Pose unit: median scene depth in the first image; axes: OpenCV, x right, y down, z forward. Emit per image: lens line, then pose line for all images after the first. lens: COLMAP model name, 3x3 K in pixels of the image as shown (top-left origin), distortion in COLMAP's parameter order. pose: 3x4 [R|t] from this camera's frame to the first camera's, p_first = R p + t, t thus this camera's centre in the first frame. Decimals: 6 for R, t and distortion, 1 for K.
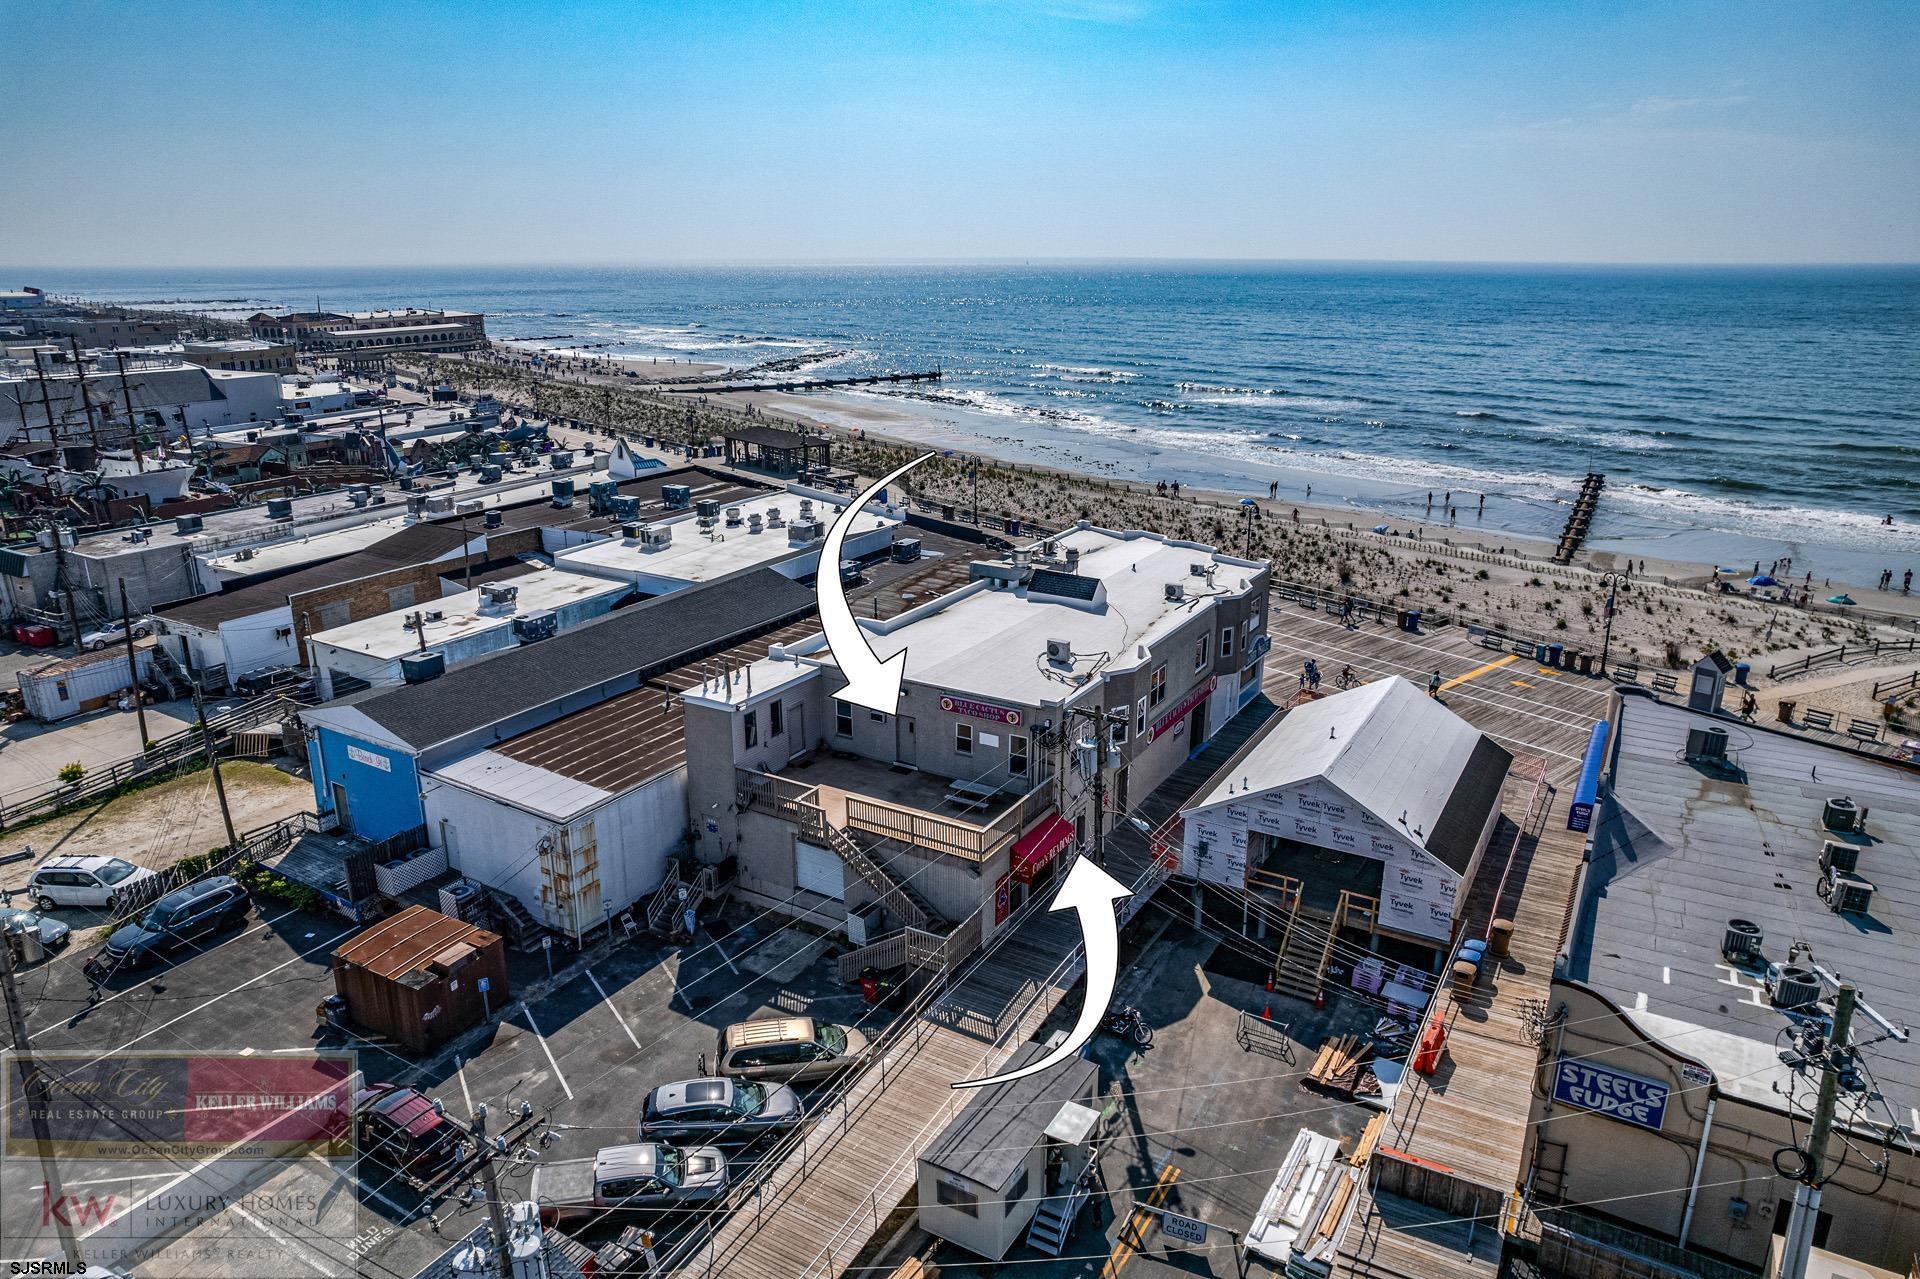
lens RADIAL K [[1222.1, 0, 953.6], [0, 1222.1, 643.4], [0, 0, 1]] dist [-0.035128, 0.001239]
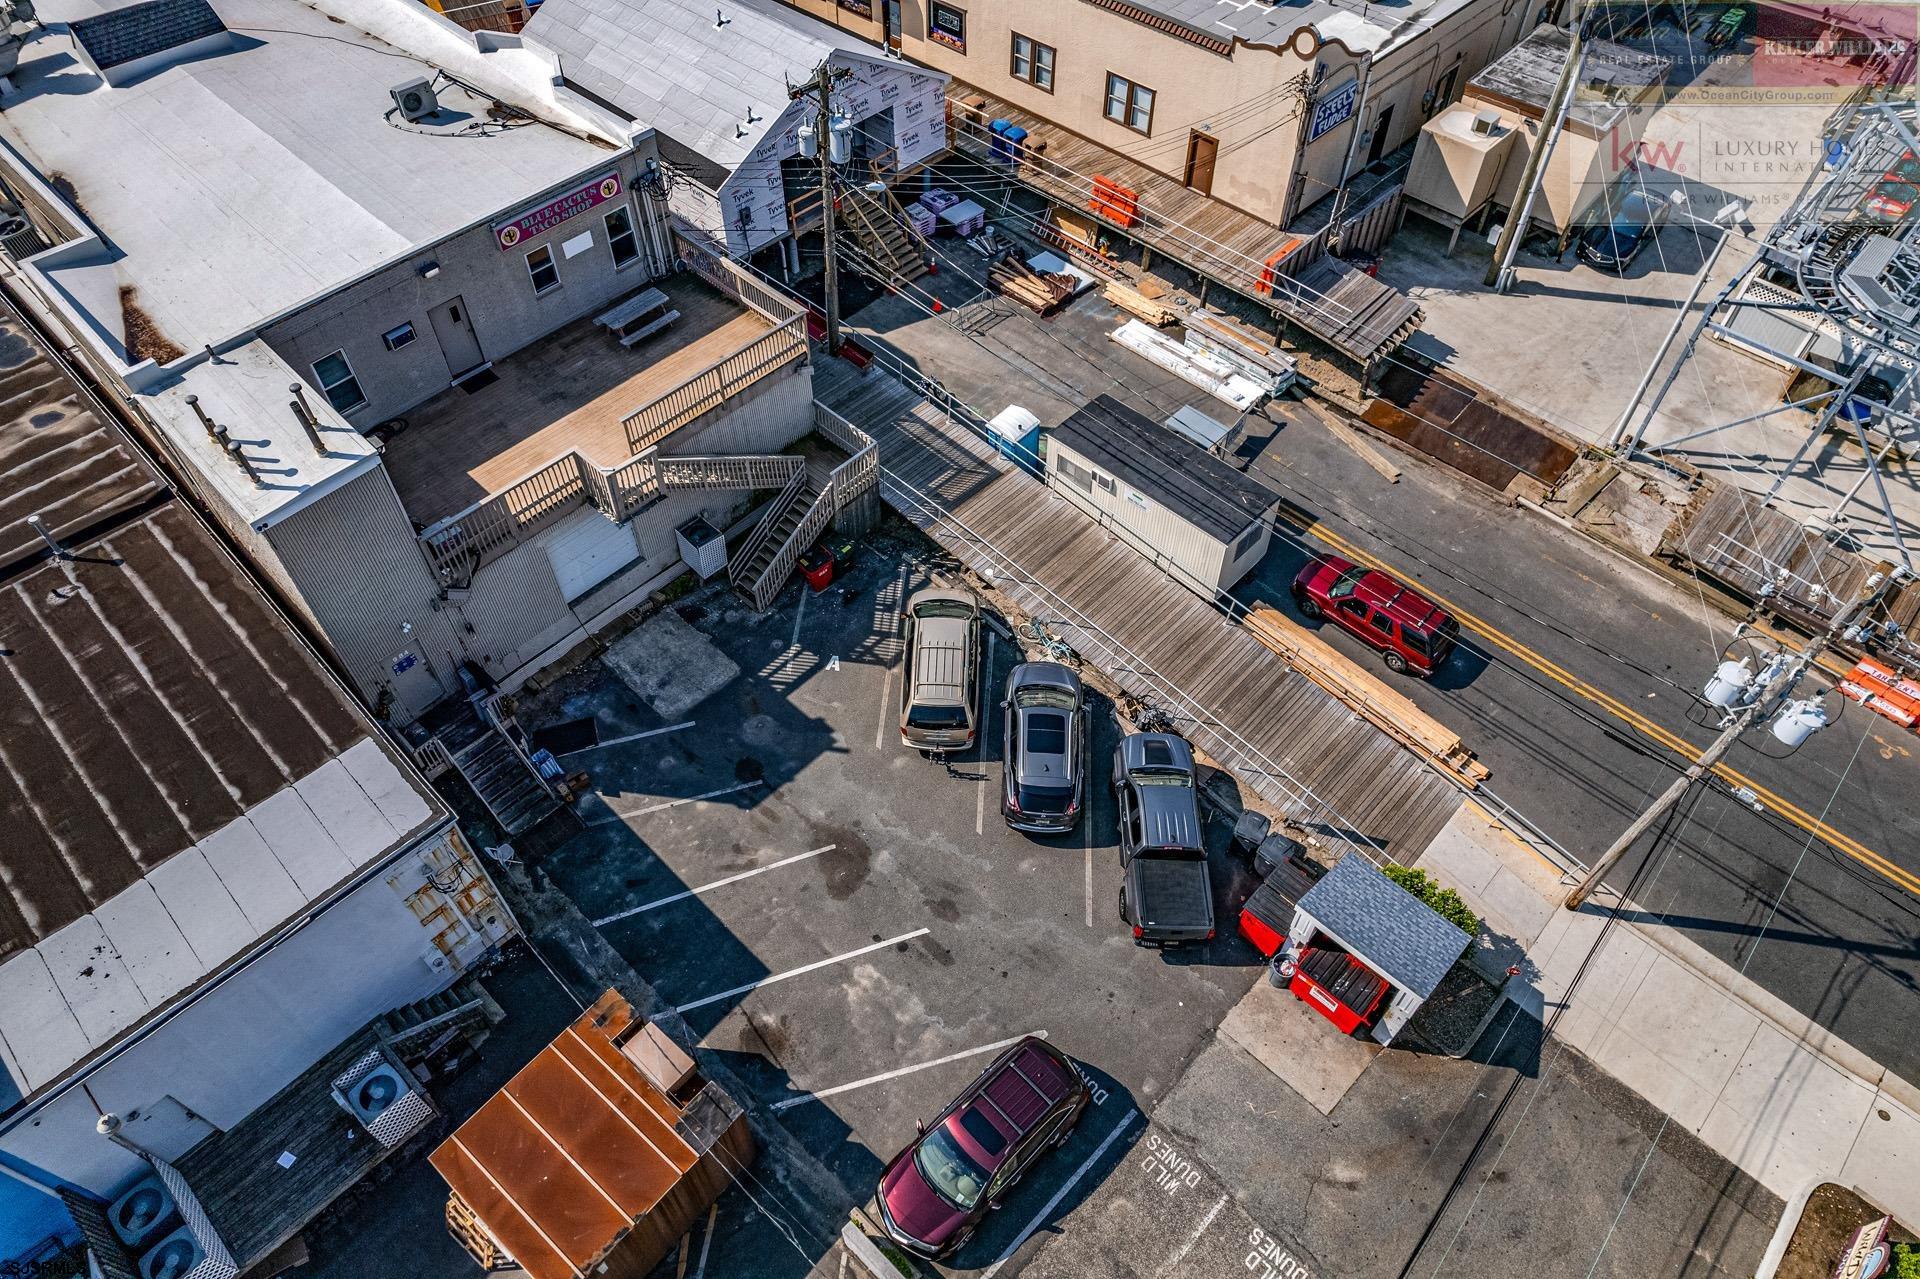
lens RADIAL K [[1222.1, 0, 957.2], [0, 1222.1, 625.9], [0, 0, 1]] dist [-0.035128, 0.001239]
pose [[0.223685, -0.751768, 0.620331, -0.520199], [0.296028, 0.658793, 0.691635, -0.191316], [-0.928619, 0.028926, 0.369907, 0.600072]]
